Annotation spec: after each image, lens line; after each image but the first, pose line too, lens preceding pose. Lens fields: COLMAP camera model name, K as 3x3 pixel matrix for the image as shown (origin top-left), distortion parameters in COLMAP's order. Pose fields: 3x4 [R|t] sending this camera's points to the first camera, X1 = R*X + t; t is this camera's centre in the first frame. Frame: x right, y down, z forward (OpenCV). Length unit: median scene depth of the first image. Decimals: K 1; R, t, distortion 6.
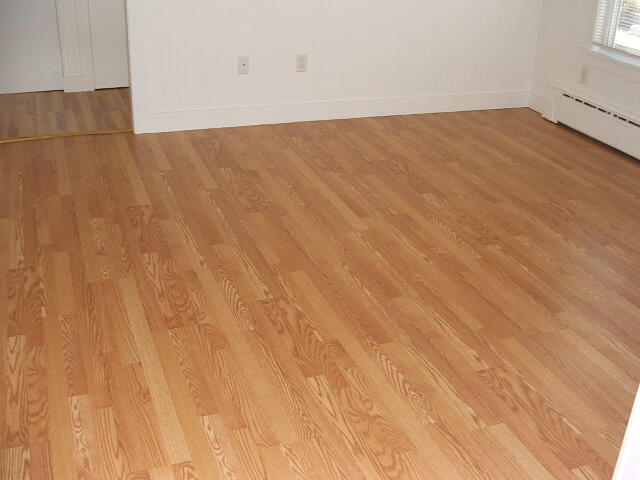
lens RADIAL K [[744.5, 0, 336.1], [0, 744.5, 241.8], [0, 0, 1]] dist [-0.205228, 0.381549]
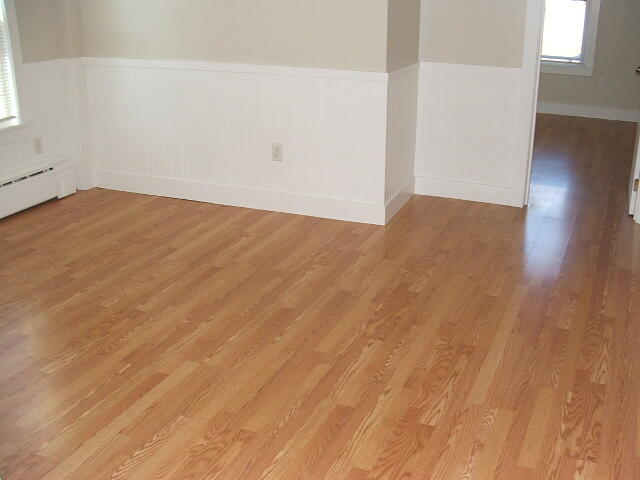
lens RADIAL K [[744.5, 0, 336.1], [0, 744.5, 241.8], [0, 0, 1]] dist [-0.205228, 0.381549]
pose [[-0.720413, -0.283046, 0.633159, -0.693379], [0.268324, 0.728089, 0.630784, -0.727863], [-0.639537, 0.624317, -0.448576, 1.414346]]
